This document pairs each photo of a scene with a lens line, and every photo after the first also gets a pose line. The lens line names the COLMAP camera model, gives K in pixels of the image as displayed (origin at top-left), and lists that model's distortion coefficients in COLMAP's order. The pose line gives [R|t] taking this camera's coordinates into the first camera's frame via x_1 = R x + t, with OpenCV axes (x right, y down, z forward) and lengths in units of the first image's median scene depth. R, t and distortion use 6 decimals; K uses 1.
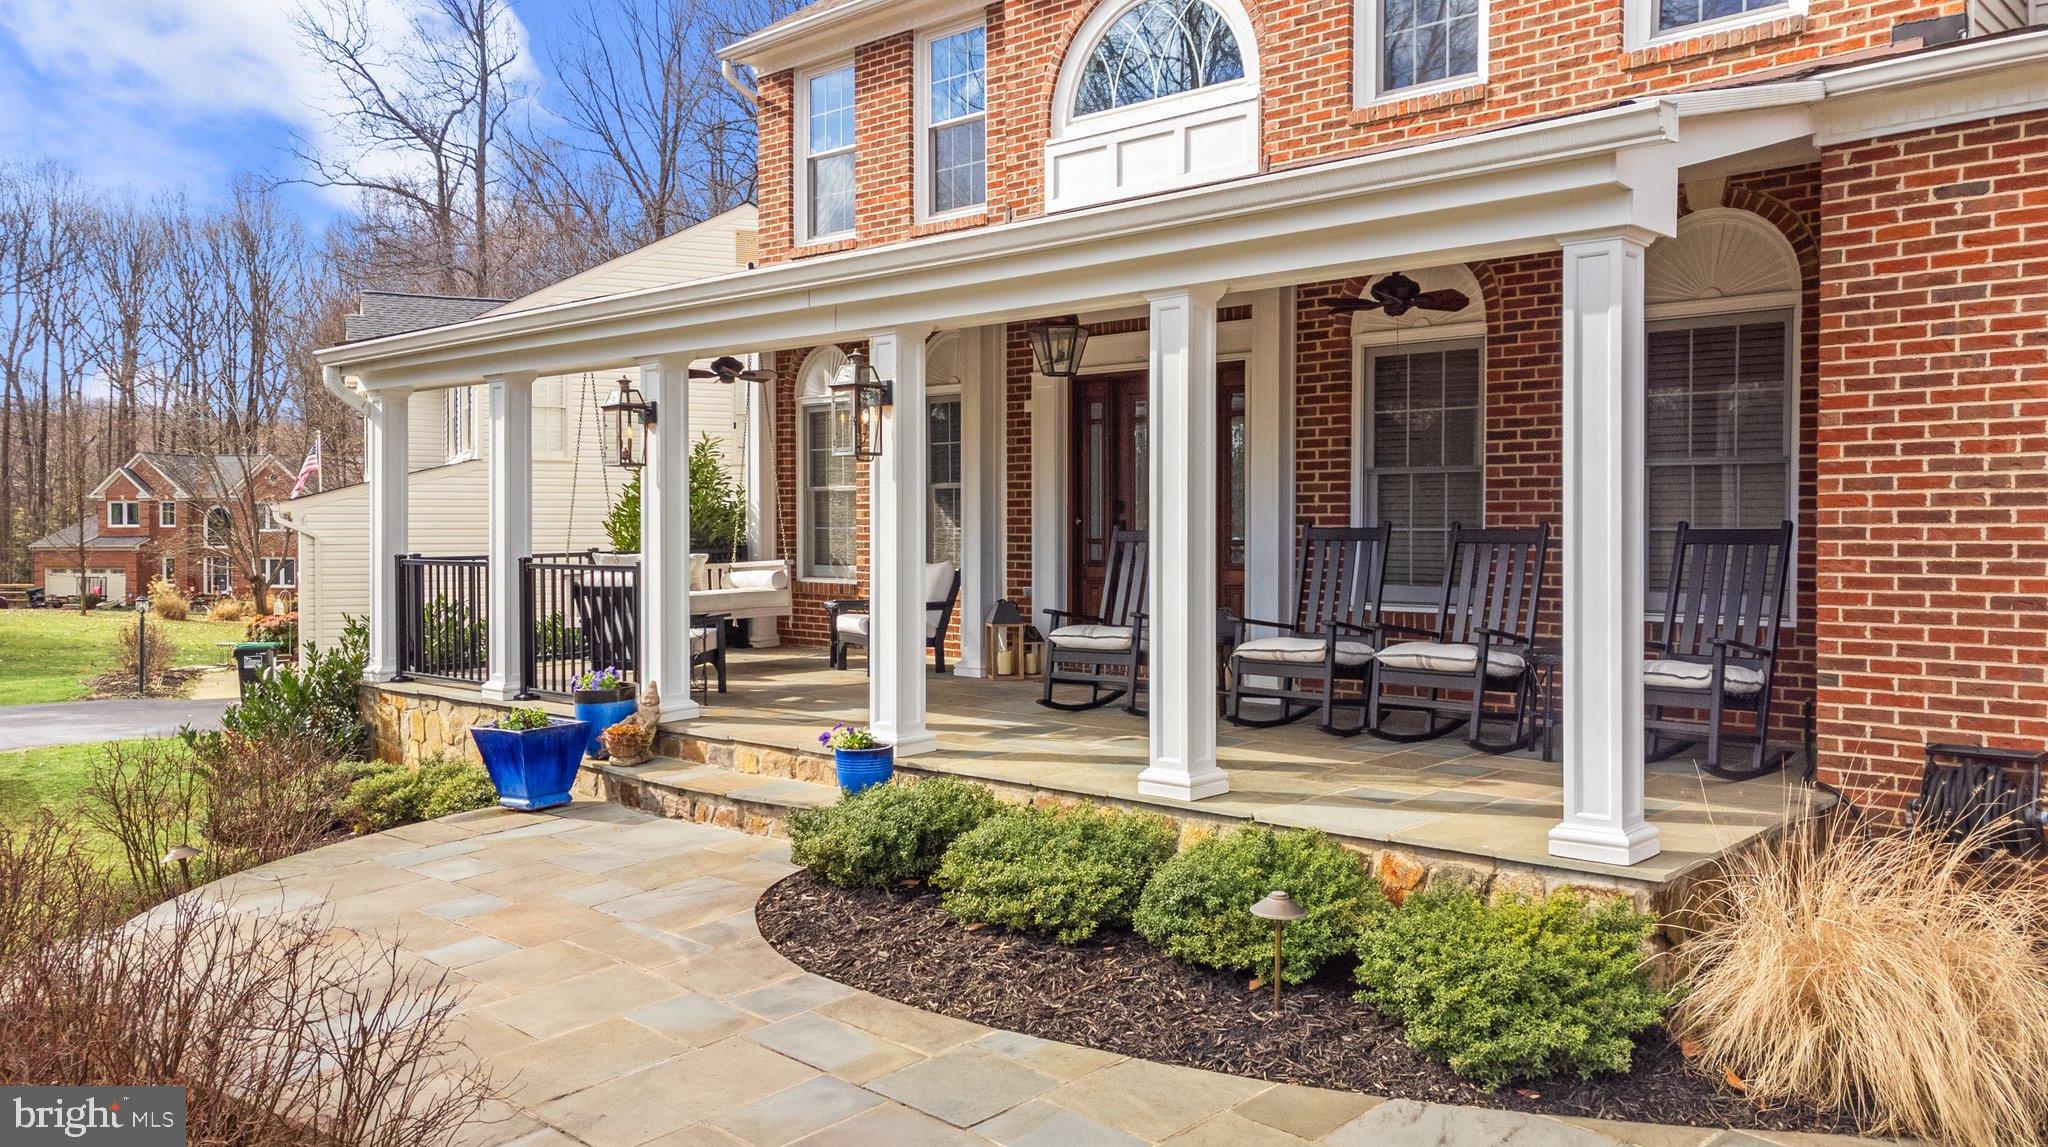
lens RADIAL K [[1497.0, 0, 1020.2], [0, 1497.0, 569.2], [0, 0, 1]] dist [0.000579, 0.000234]
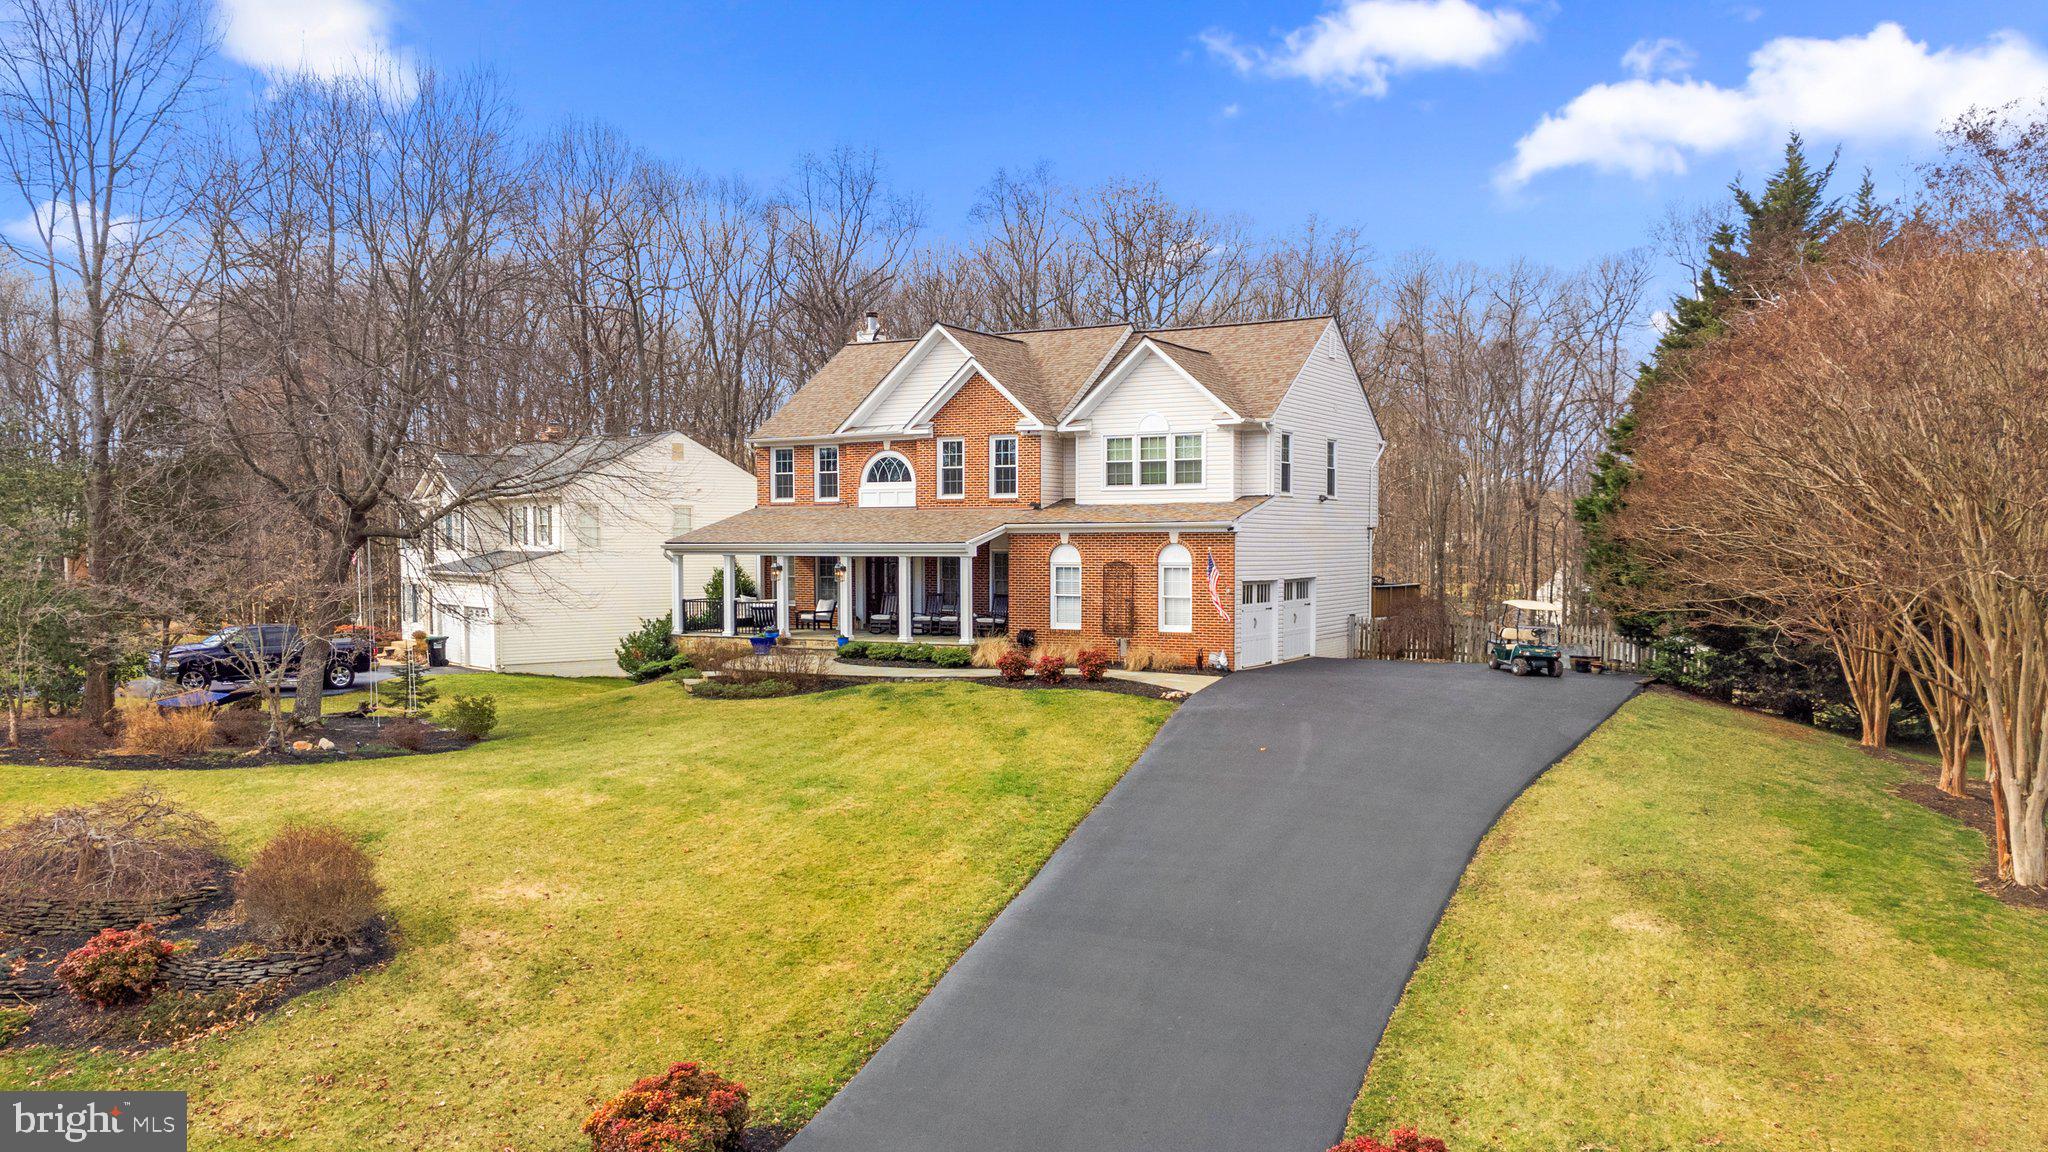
lens RADIAL K [[1497.0, 0, 1023.3], [0, 1497.0, 576.1], [0, 0, 1]] dist [0.000579, 0.000234]
pose [[0.971613, -0.002182, 0.236566, -0.712351], [0.005615, 0.999888, -0.013840, -0.018984], [-0.236509, 0.014776, 0.971517, -4.138160]]
